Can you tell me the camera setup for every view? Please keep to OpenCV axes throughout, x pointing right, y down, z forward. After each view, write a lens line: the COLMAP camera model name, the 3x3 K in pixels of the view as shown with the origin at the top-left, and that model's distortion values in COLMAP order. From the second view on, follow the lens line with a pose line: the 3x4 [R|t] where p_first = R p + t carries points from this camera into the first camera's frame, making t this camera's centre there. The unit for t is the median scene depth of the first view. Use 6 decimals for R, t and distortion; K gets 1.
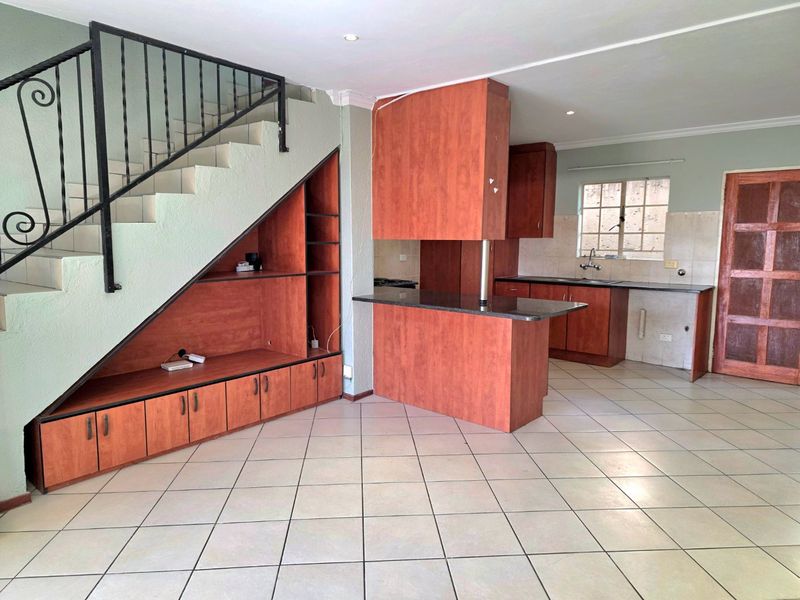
lens RADIAL K [[531.0, 0, 393.7], [0, 531.0, 298.7], [0, 0, 1]] dist [0.054860, -0.040107]
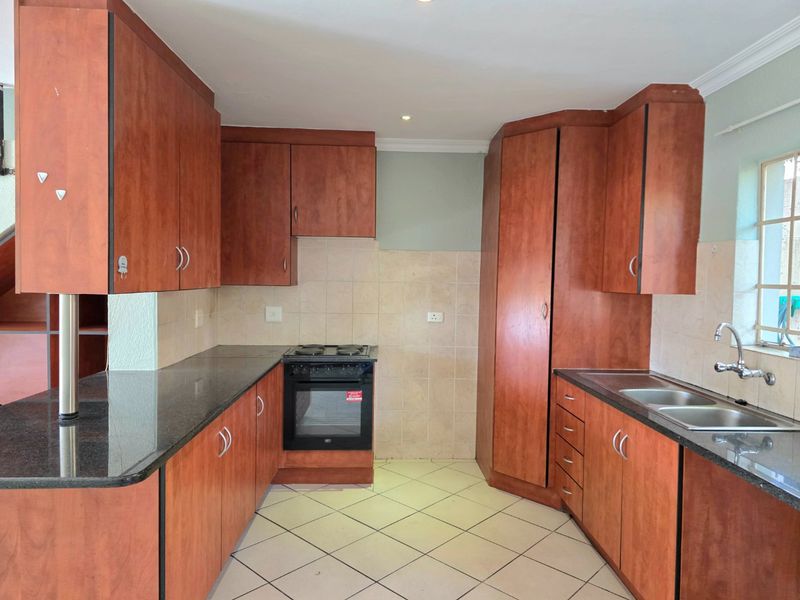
lens RADIAL K [[531.0, 0, 403.9], [0, 531.0, 297.9], [0, 0, 1]] dist [0.054860, -0.040107]
pose [[0.684137, 0.034395, -0.728542, 0.749950], [-0.097292, 0.994264, -0.044422, -0.112893], [0.722835, 0.101272, 0.683560, 0.867141]]
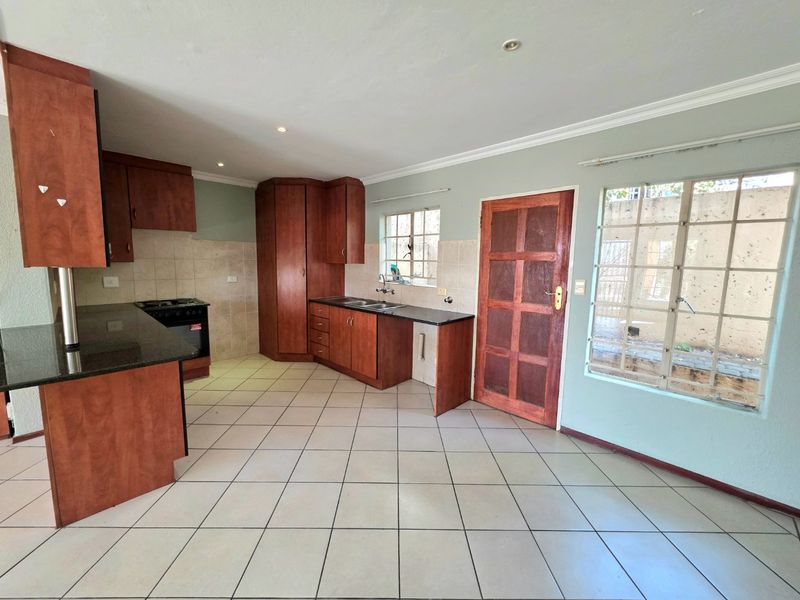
lens RADIAL K [[318.4, 0, 398.9], [0, 318.4, 297.3], [0, 0, 1]] dist [-0.002825, 0.000288]
pose [[0.998231, 0.017214, -0.056906, 0.673528], [-0.017257, 0.999851, -0.000261, -0.074133], [0.056893, 0.001243, 0.998379, 0.557417]]
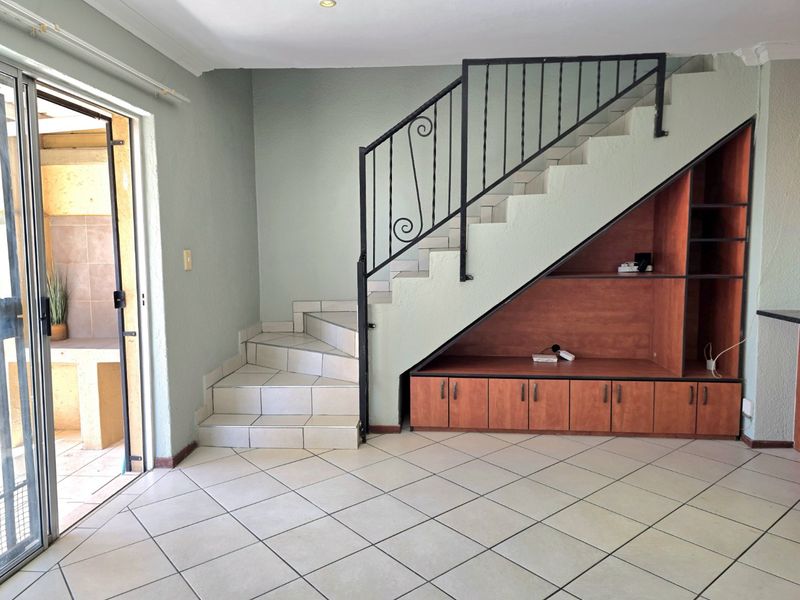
lens RADIAL K [[546.4, 0, 402.5], [0, 546.4, 295.3], [0, 0, 1]] dist [0.055726, -0.042723]
pose [[0.586048, 0.065653, -0.807612, 0.289117], [-0.089793, 0.995835, 0.015796, 0.009403], [0.805286, 0.063260, 0.589502, 0.129365]]
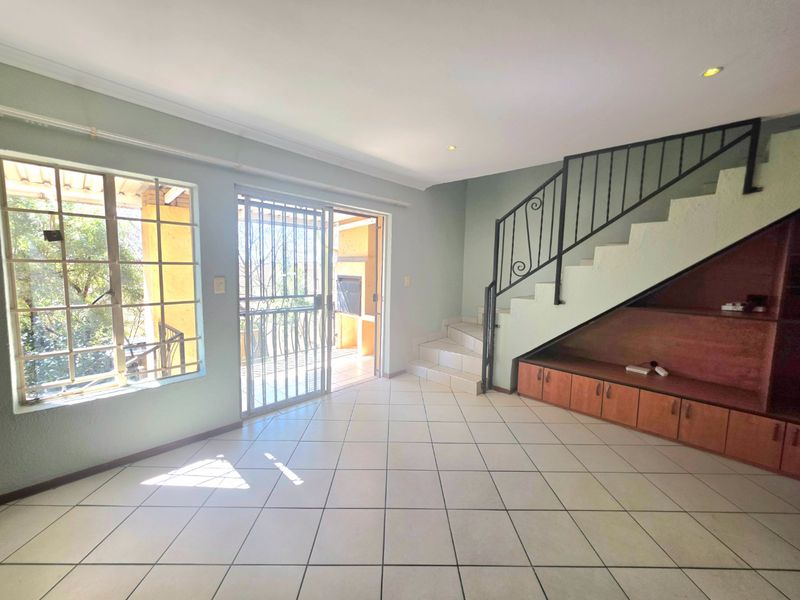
lens RADIAL K [[318.4, 0, 398.3], [0, 318.4, 296.0], [0, 0, 1]] dist [-0.002825, 0.000288]
pose [[-0.065268, 0.084161, -0.994312, 0.419128], [-0.143232, 0.985329, 0.092803, -0.047184], [0.987535, 0.148474, -0.052256, 0.401502]]
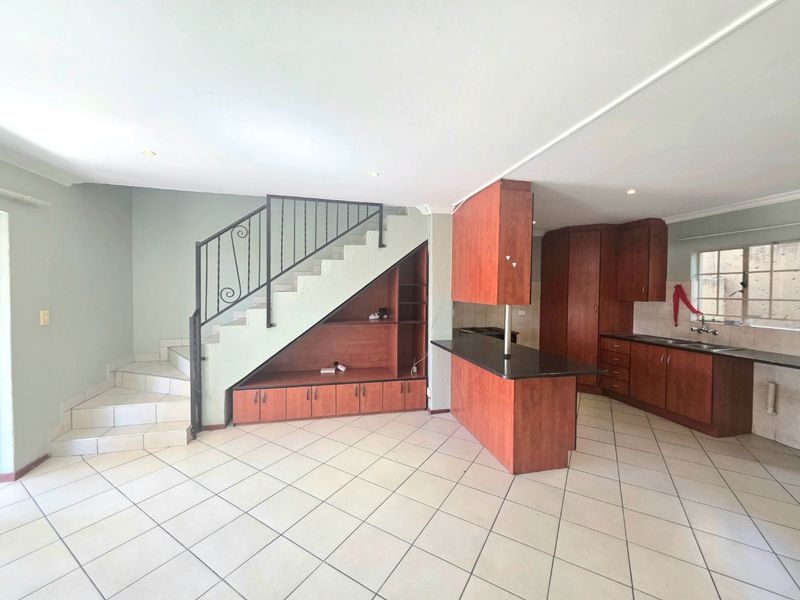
lens RADIAL K [[318.4, 0, 398.9], [0, 318.4, 295.8], [0, 0, 1]] dist [-0.002825, 0.000288]
pose [[0.809121, 0.013597, -0.587485, 0.392070], [-0.076153, 0.993728, -0.081883, -0.051283], [0.582687, 0.110992, 0.805082, 0.257388]]
